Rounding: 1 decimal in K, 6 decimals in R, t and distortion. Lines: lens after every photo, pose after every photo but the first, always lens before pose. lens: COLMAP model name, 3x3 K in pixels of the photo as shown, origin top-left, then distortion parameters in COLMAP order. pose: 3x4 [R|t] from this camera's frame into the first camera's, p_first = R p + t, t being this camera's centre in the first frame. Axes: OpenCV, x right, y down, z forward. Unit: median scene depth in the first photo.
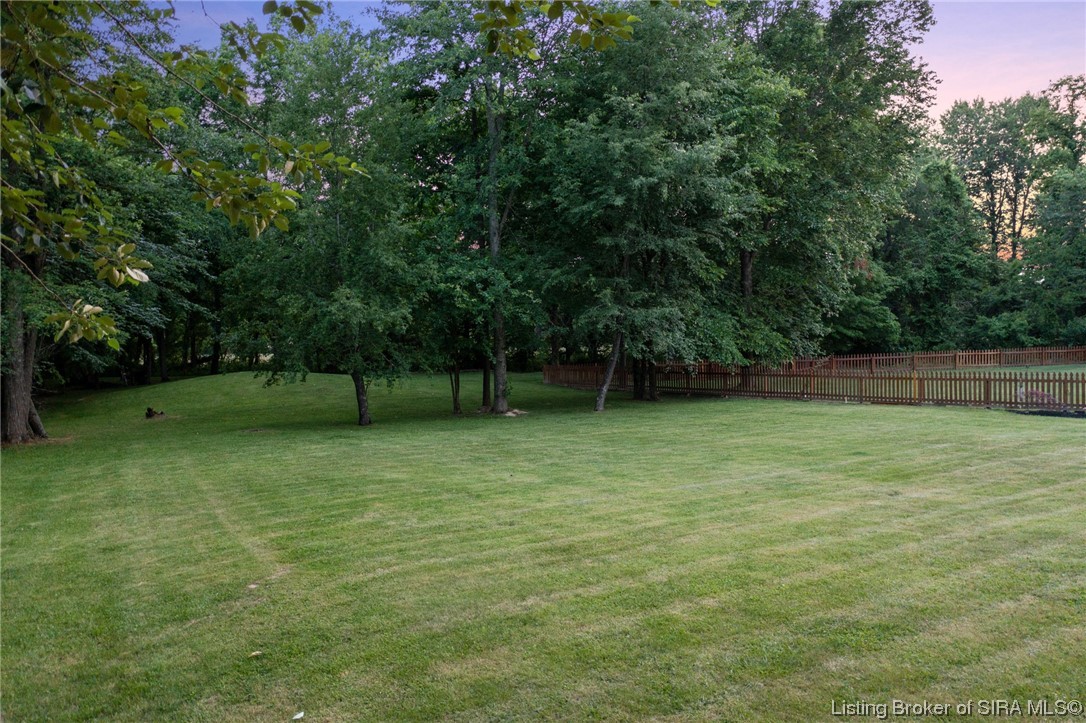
lens RADIAL K [[896.2, 0, 556.5], [0, 896.2, 305.6], [0, 0, 1]] dist [-0.004632, 0.001078]
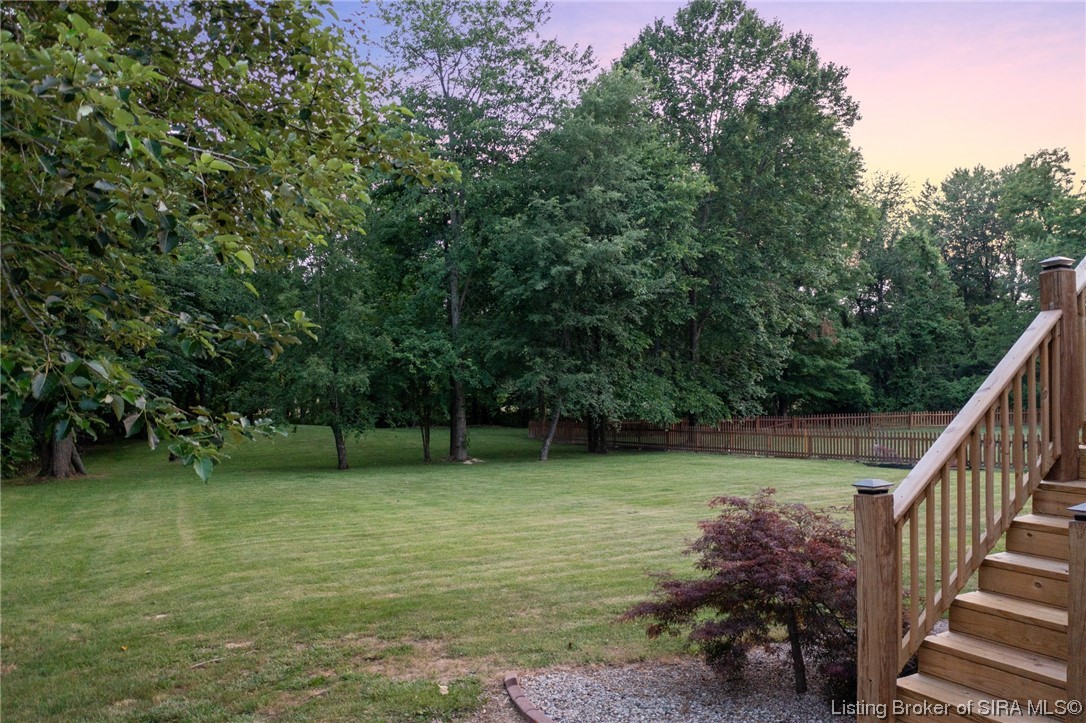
lens RADIAL K [[896.2, 0, 542.0], [0, 896.2, 365.4], [0, 0, 1]] dist [-0.004632, 0.001078]
pose [[0.997446, 0.006221, -0.071149, 0.134606], [-0.005969, 0.999975, 0.003760, -0.011740], [0.071170, -0.003325, 0.997459, -0.175639]]
